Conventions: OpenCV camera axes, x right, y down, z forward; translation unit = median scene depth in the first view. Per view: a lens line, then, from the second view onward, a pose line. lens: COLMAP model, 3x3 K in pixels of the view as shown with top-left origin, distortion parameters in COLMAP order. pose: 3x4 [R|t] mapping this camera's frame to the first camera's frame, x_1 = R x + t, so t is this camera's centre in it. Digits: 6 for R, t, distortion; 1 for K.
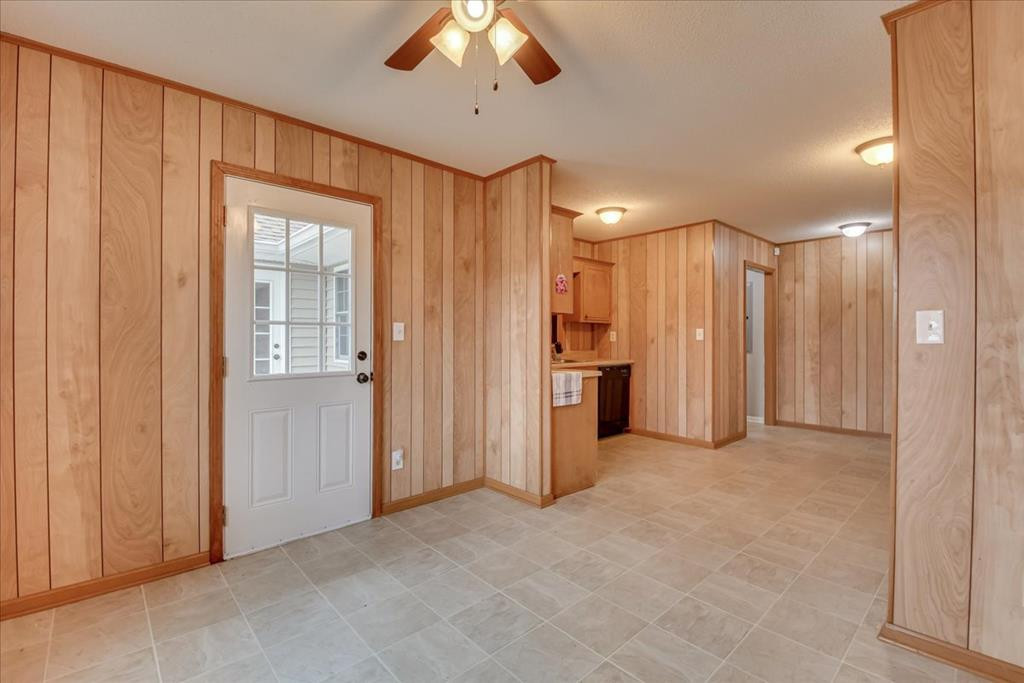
lens RADIAL K [[440.4, 0, 512.0], [0, 440.4, 341.5], [0, 0, 1]] dist [-0.001359, -0.000398]
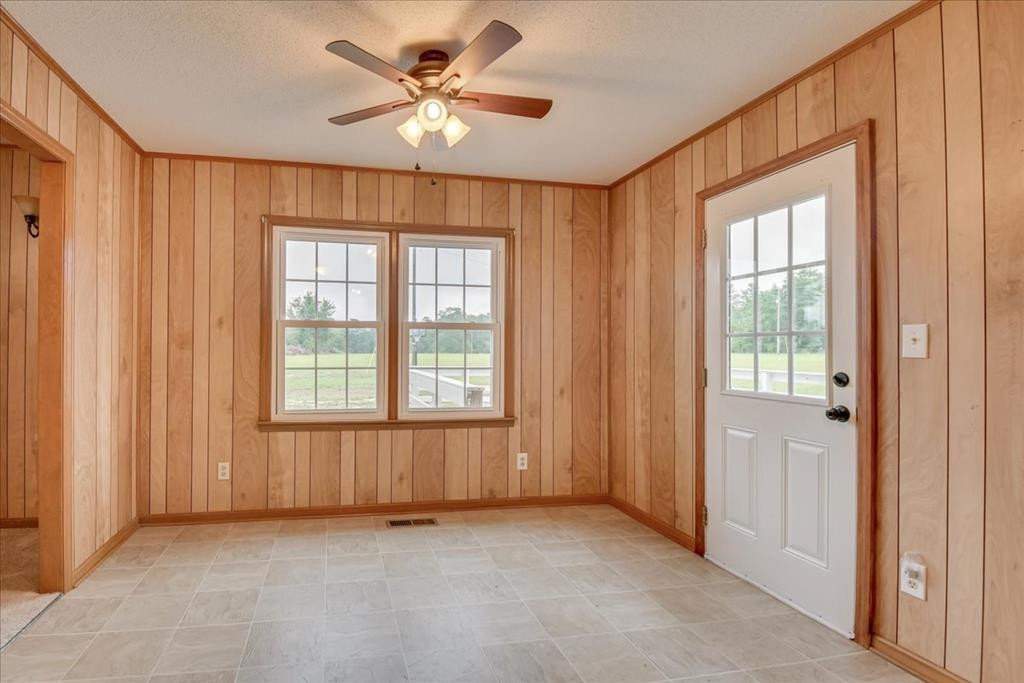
lens RADIAL K [[636.4, 0, 512.0], [0, 636.4, 341.5], [0, 0, 1]] dist [-0.001378, 0.000193]
pose [[-0.490849, -0.007480, -0.871212, 0.813280], [-0.006127, 0.999968, -0.005134, -0.017956], [0.871223, 0.002818, -0.490879, 1.165803]]
